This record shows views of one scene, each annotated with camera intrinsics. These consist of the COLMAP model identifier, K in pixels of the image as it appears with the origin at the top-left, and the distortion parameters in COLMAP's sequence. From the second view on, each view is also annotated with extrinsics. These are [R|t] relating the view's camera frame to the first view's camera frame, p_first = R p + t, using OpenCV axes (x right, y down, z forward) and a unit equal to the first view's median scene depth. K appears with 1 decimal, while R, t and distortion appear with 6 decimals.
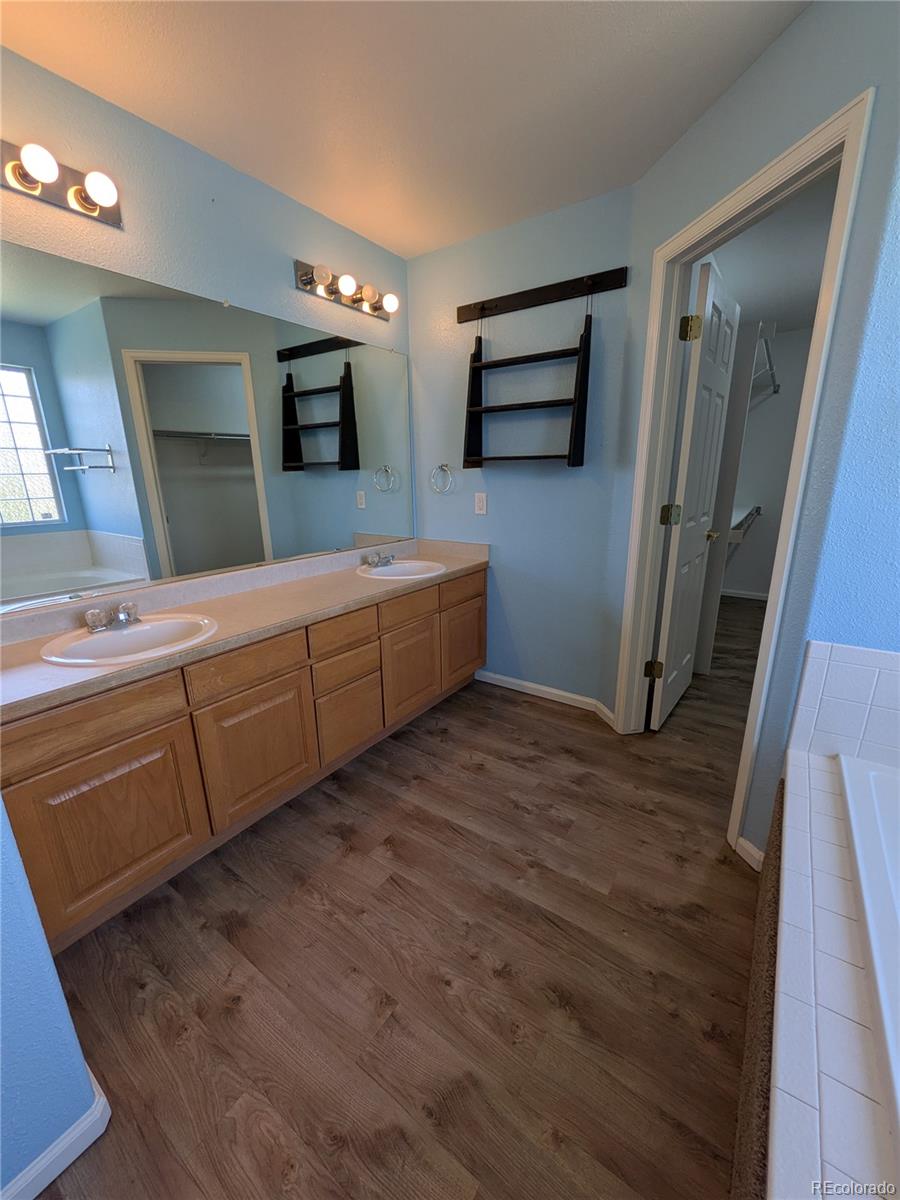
lens RADIAL K [[476.1, 0, 451.0], [0, 476.1, 604.2], [0, 0, 1]] dist [0.001107, -0.000268]
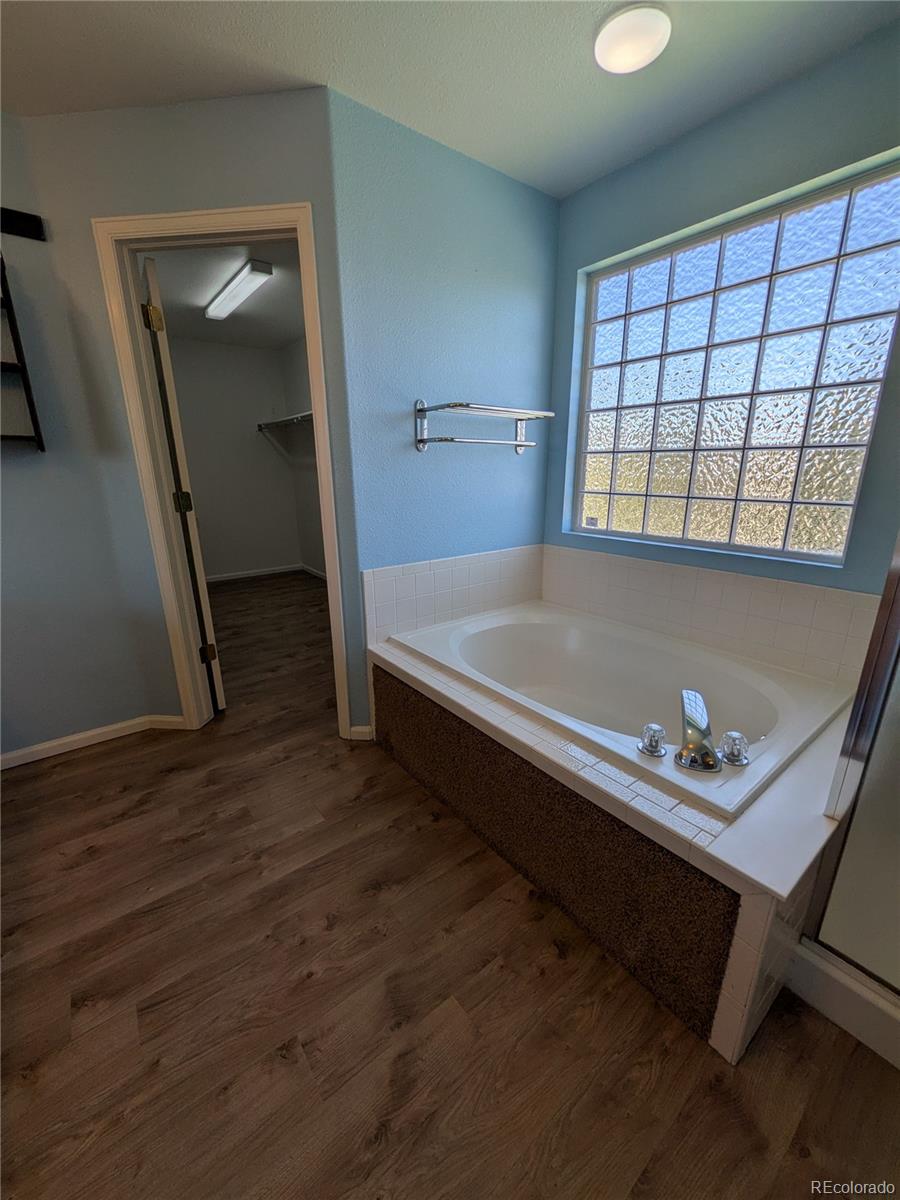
lens RADIAL K [[476.1, 0, 451.0], [0, 476.1, 605.8], [0, 0, 1]] dist [0.001107, -0.000268]
pose [[0.300018, -0.260232, 0.917752, -0.401186], [0.257491, 0.948452, 0.184762, -0.018968], [-0.918525, 0.180881, 0.351560, 0.163693]]
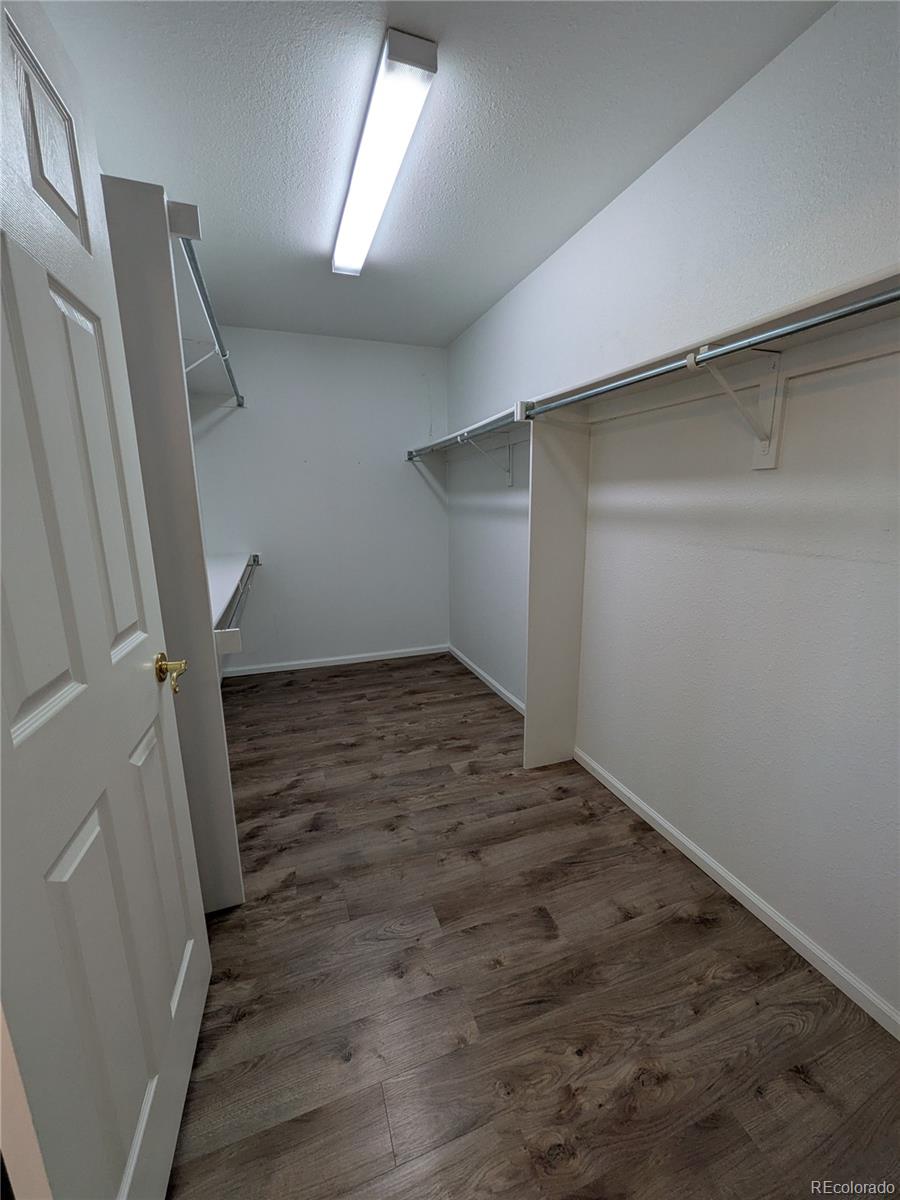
lens RADIAL K [[476.1, 0, 452.4], [0, 476.1, 608.4], [0, 0, 1]] dist [0.001107, -0.000268]
pose [[0.576859, -0.163738, 0.800265, 0.494518], [0.213631, 0.975846, 0.045670, -0.215750], [-0.788413, 0.144617, 0.597905, 0.747527]]
